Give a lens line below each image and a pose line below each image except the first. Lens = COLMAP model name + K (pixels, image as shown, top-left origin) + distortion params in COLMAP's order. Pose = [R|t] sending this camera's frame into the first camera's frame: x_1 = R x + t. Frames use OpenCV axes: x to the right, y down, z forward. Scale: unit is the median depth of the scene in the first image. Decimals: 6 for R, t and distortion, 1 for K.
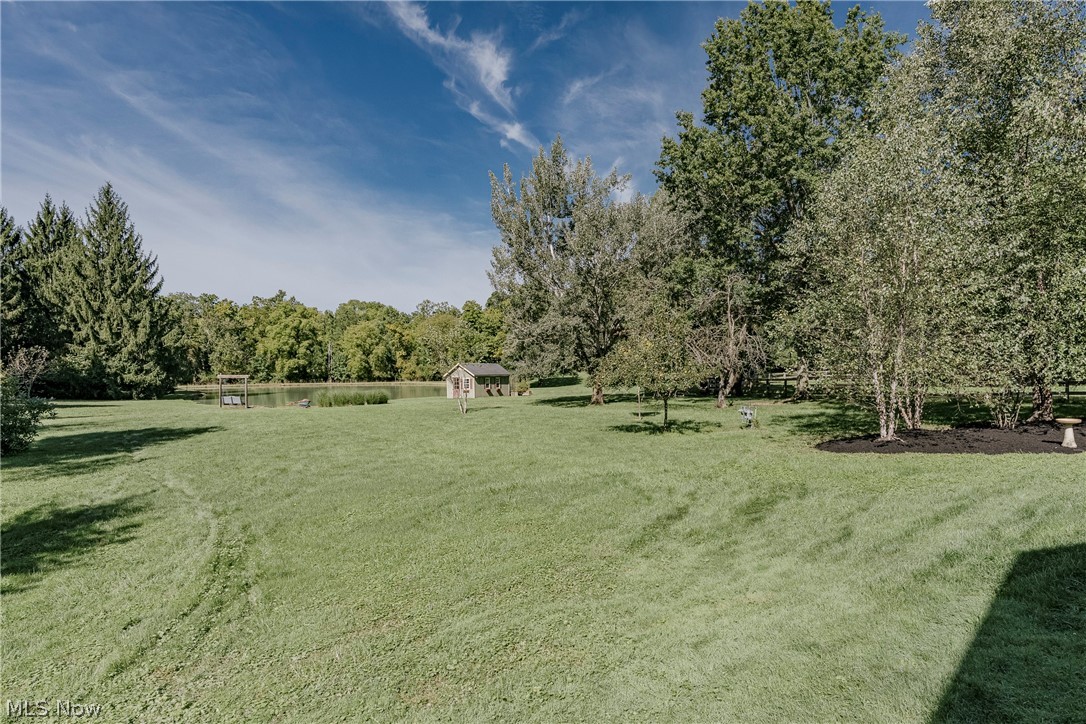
lens RADIAL K [[632.8, 0, 562.9], [0, 632.8, 358.0], [0, 0, 1]] dist [-0.002843, 0.000560]
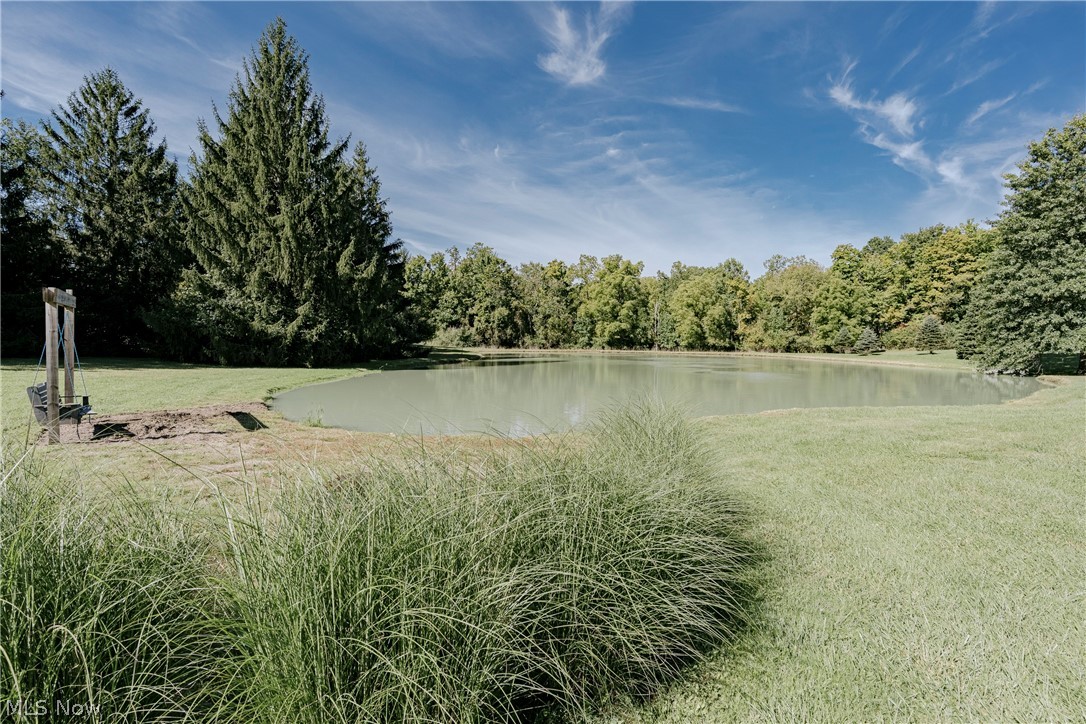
lens RADIAL K [[522.8, 0, 540.2], [0, 522.8, 357.3], [0, 0, 1]] dist [-0.001347, 0.005892]
pose [[0.819234, 0.036246, -0.572312, -0.090399], [-0.009593, 0.998727, 0.049521, 0.014081], [0.573379, -0.035079, 0.818539, 0.324913]]
